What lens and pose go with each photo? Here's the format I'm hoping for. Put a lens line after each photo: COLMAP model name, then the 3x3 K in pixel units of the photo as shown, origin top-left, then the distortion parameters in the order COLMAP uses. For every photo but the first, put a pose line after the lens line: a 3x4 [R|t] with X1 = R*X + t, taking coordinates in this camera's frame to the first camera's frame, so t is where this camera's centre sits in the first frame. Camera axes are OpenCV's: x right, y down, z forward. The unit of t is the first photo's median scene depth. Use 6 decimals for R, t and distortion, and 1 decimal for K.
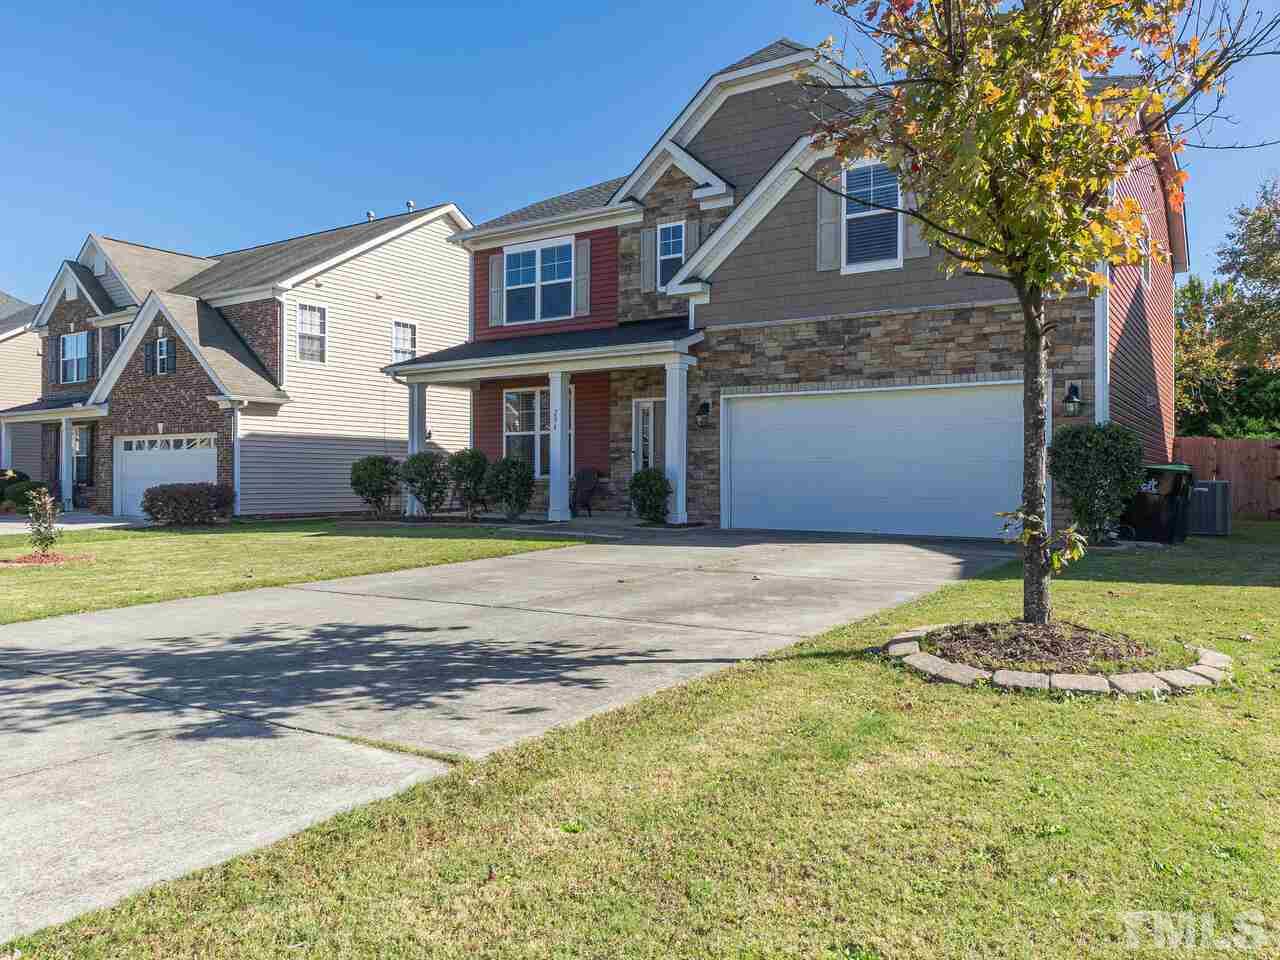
lens RADIAL K [[949.4, 0, 638.7], [0, 949.4, 482.9], [0, 0, 1]] dist [-0.025212, 0.001473]
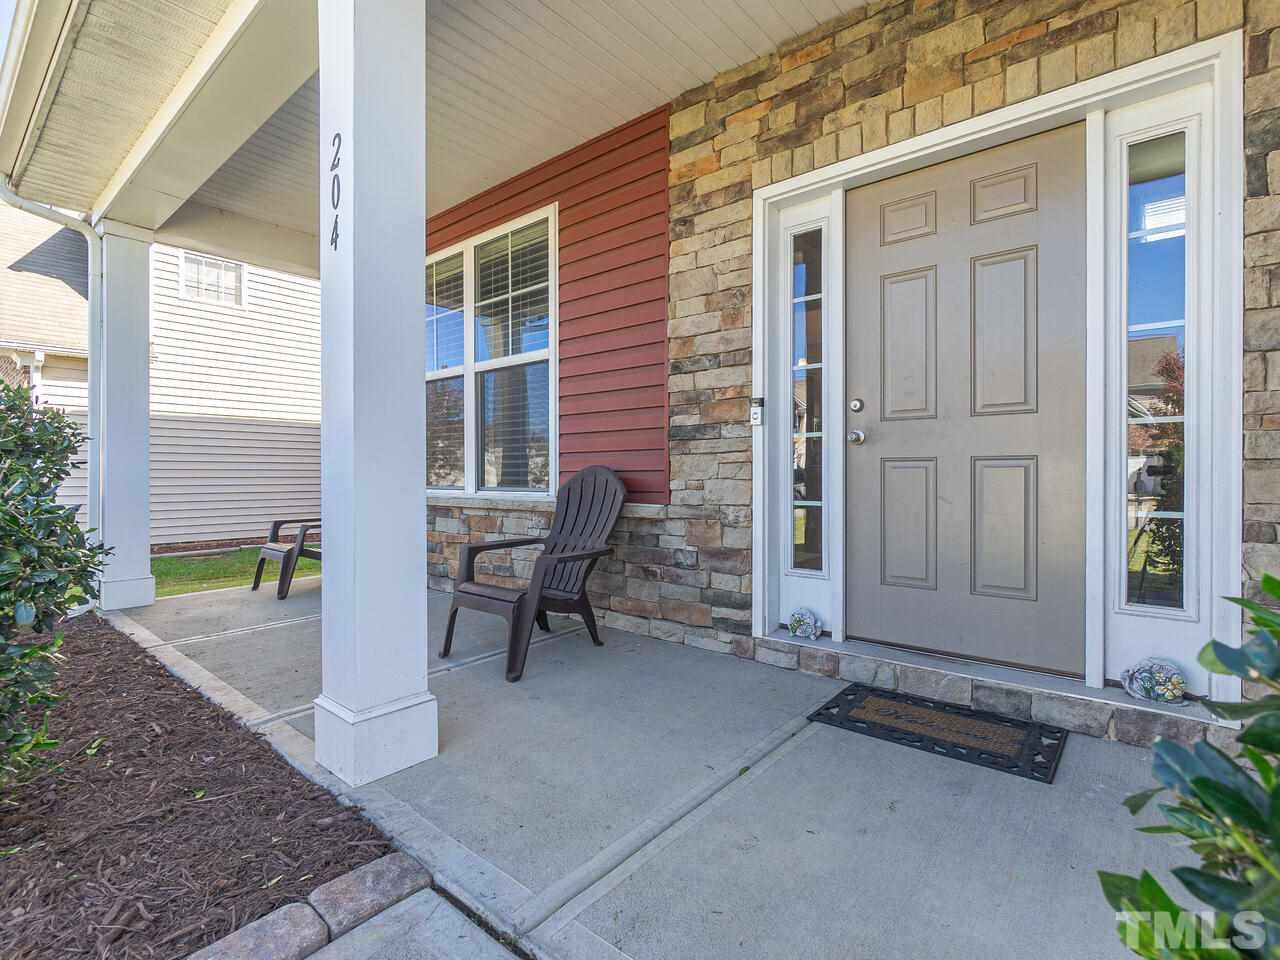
lens RADIAL K [[622.2, 0, 644.8], [0, 622.2, 472.1], [0, 0, 1]] dist [-0.006824, -0.001036]
pose [[0.992436, -0.003545, -0.122708, -0.016157], [0.002181, 0.999934, -0.011250, -0.013474], [0.122740, 0.010897, 0.992379, 0.890732]]
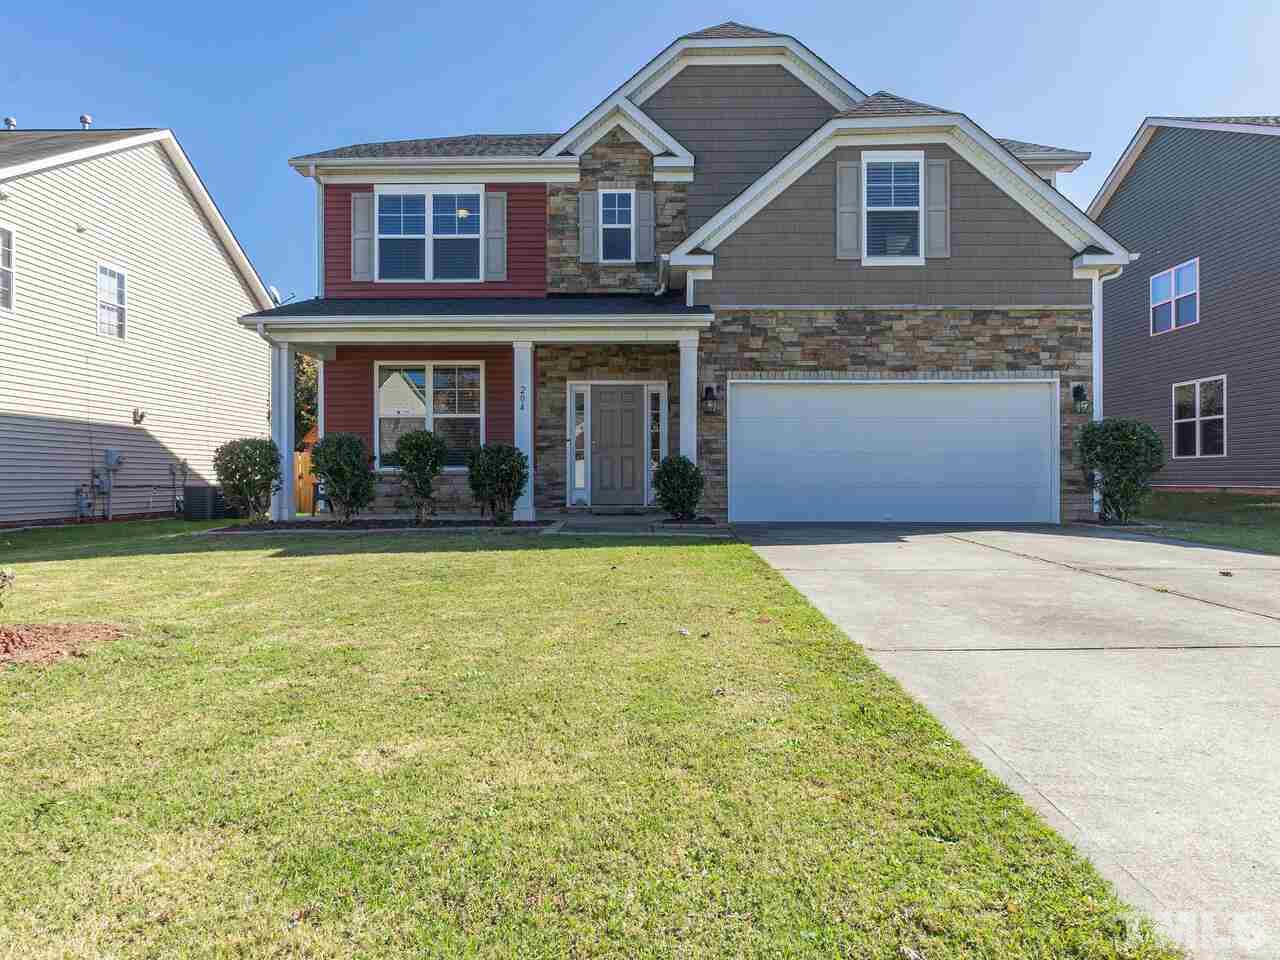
lens RADIAL K [[823.5, 0, 641.1], [0, 823.5, 473.5], [0, 0, 1]] dist [-0.015323, 0.002179]
pose [[0.838253, -0.001065, 0.545280, -0.391023], [0.006870, 0.999939, -0.008608, 0.005330], [-0.545238, 0.010961, 0.838210, 0.343192]]
